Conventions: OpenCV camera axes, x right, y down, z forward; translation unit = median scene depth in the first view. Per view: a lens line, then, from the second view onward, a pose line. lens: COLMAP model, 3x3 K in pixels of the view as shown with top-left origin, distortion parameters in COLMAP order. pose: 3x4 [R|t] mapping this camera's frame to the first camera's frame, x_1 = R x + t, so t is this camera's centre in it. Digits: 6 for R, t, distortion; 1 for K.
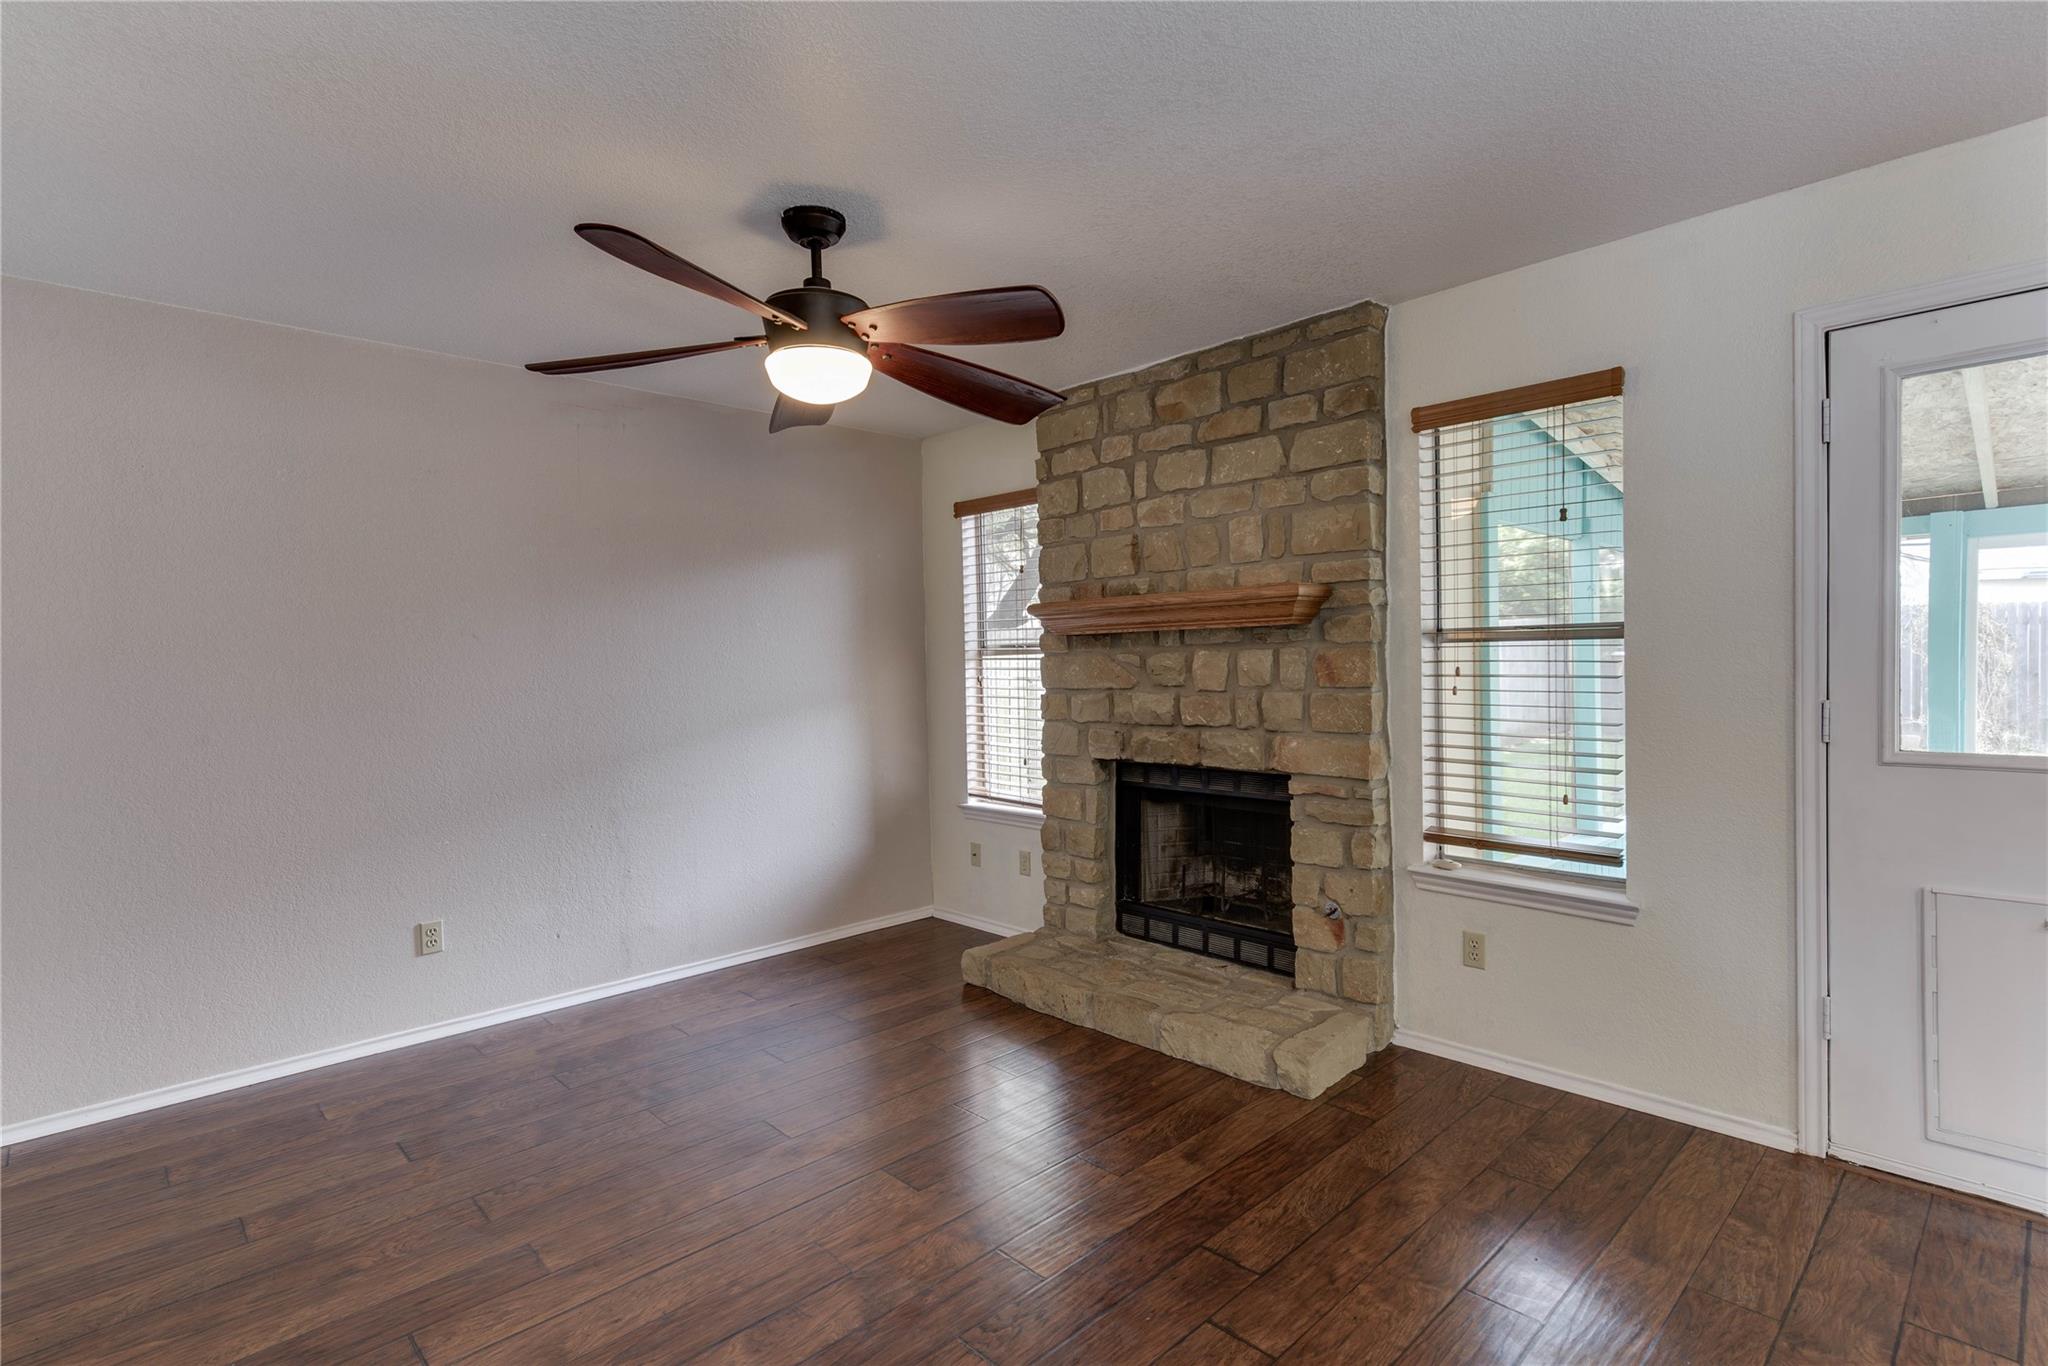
lens RADIAL K [[942.3, 0, 1021.5], [0, 942.3, 676.8], [0, 0, 1]] dist [0.005071, -0.000523]
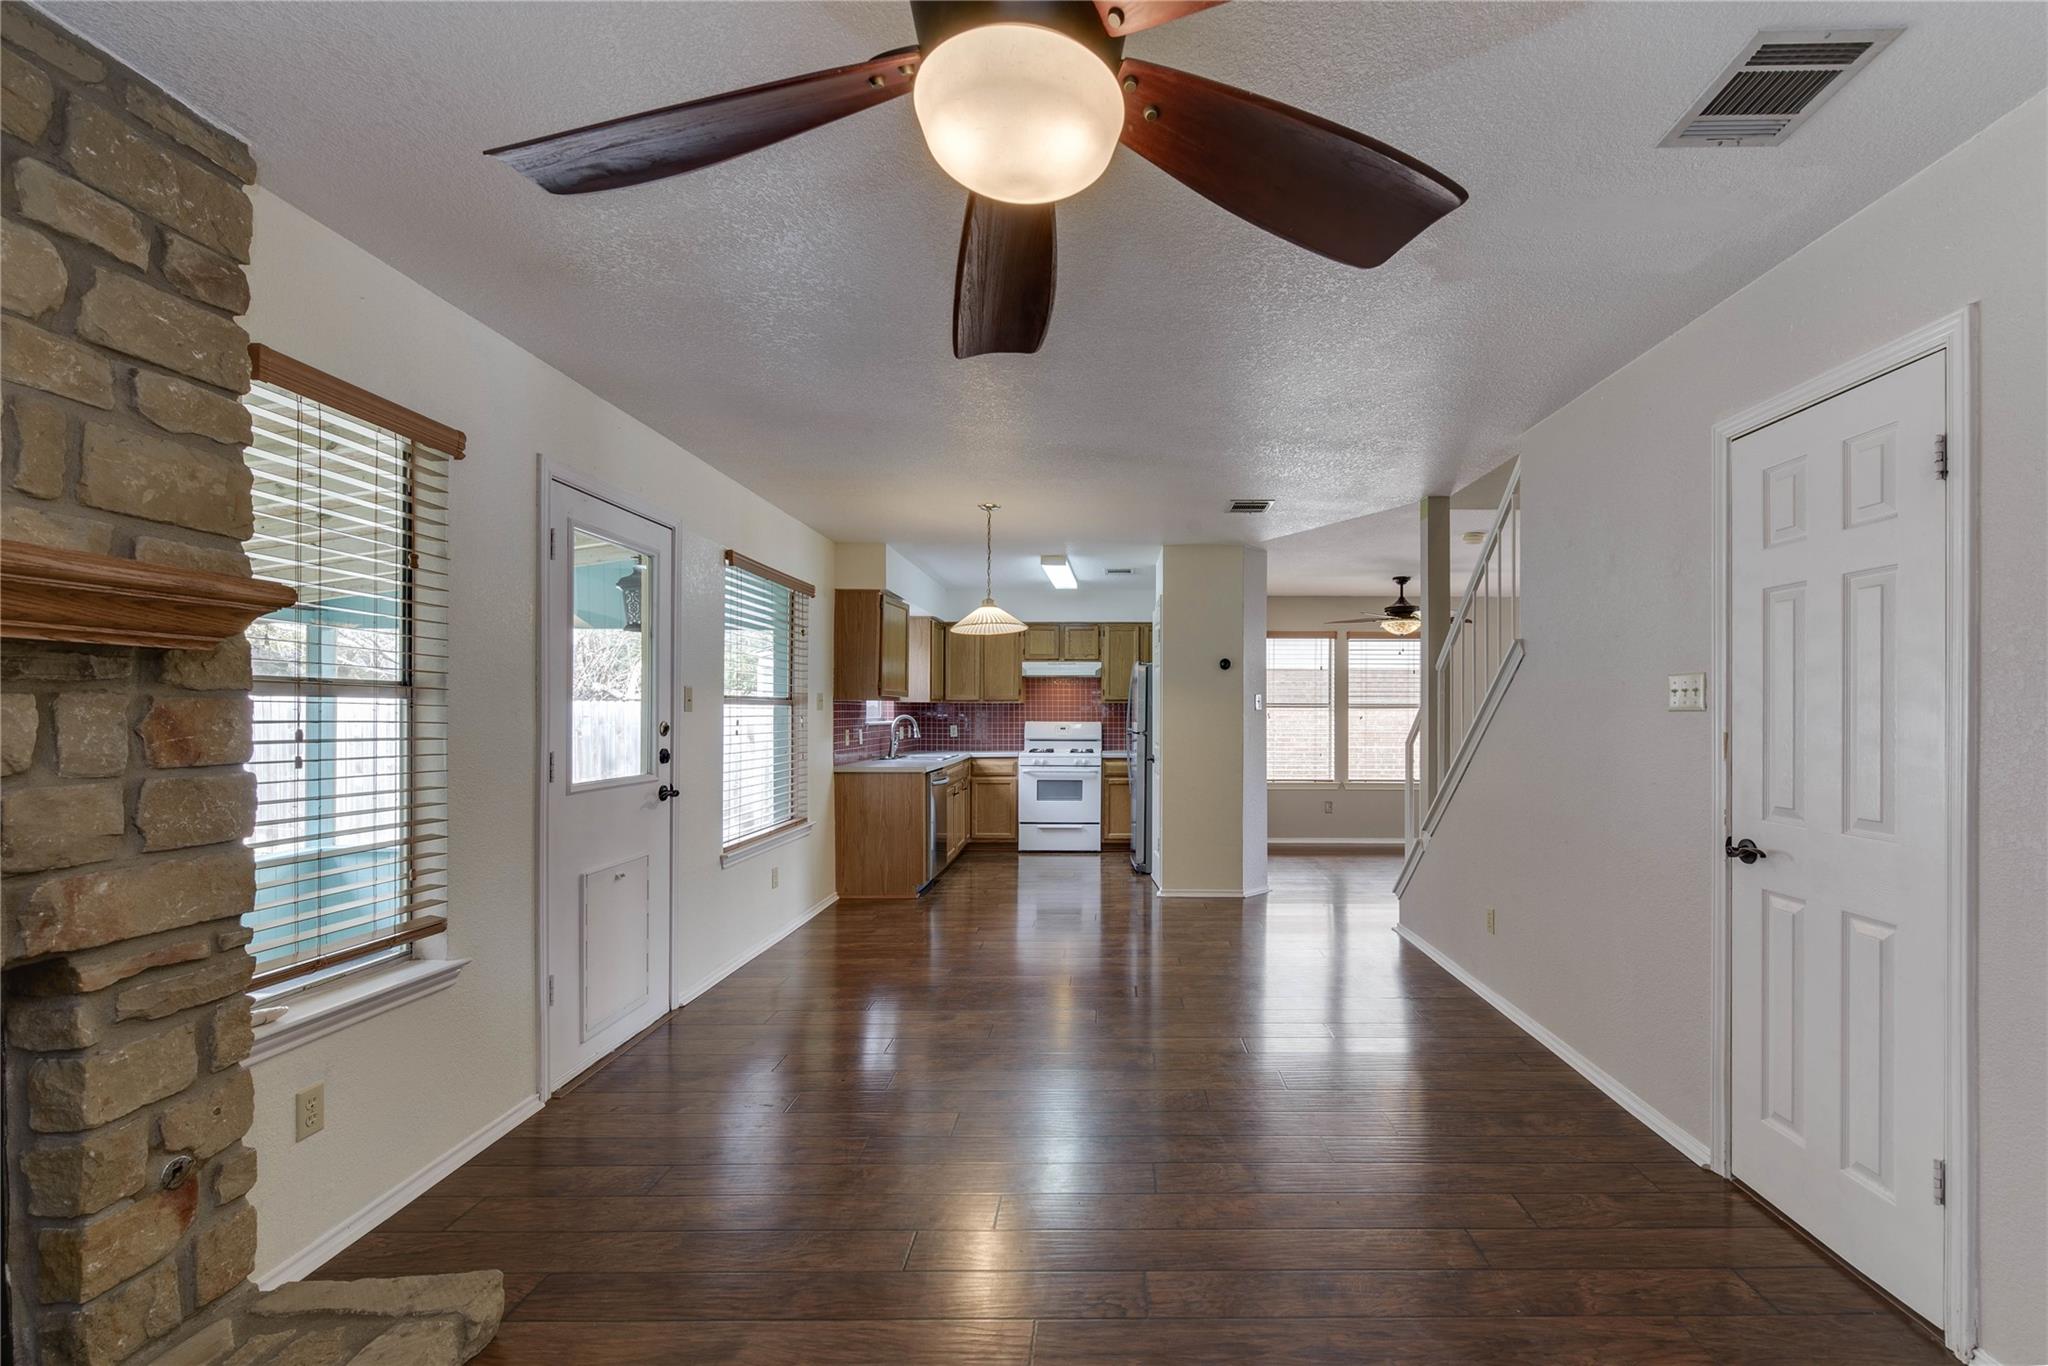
lens RADIAL K [[855.7, 0, 1090.0], [0, 855.7, 712.6], [0, 0, 1]] dist [0.002670, -0.000672]
pose [[-0.718602, 0.017162, 0.695209, -0.414226], [0.023009, 0.999735, -0.000896, -0.008366], [-0.695040, 0.015353, -0.718807, 0.997517]]
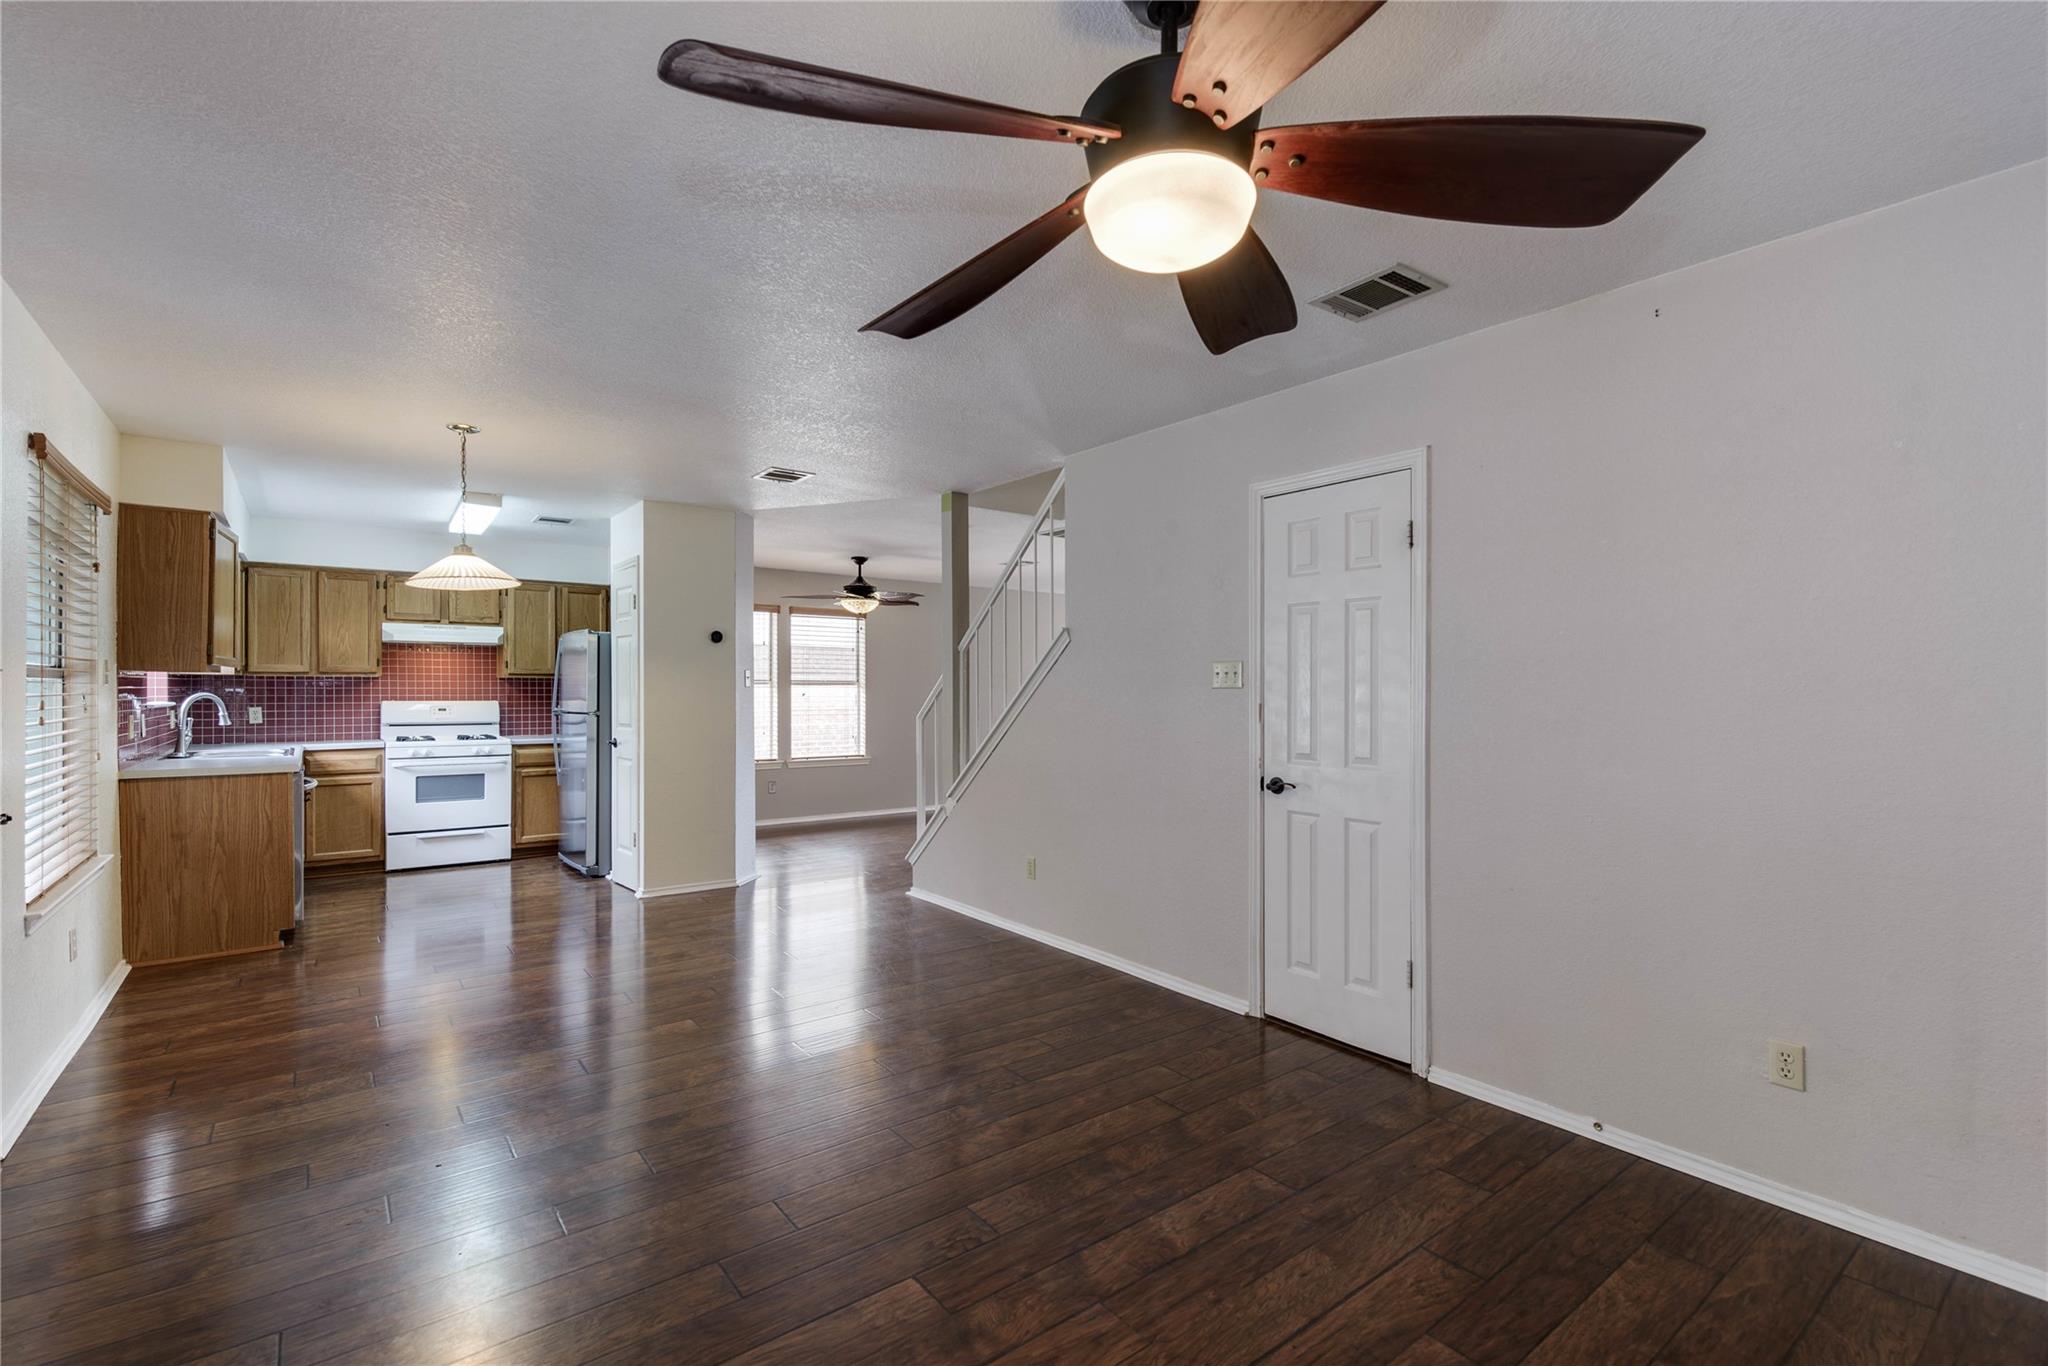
lens RADIAL K [[912.8, 0, 1018.1], [0, 912.8, 691.0], [0, 0, 1]] dist [0.008110, -0.001921]
pose [[-0.993370, 0.016913, 0.113710, -0.133536], [0.018746, 0.999711, 0.015072, -0.016580], [-0.113423, 0.017103, -0.993400, 1.221923]]
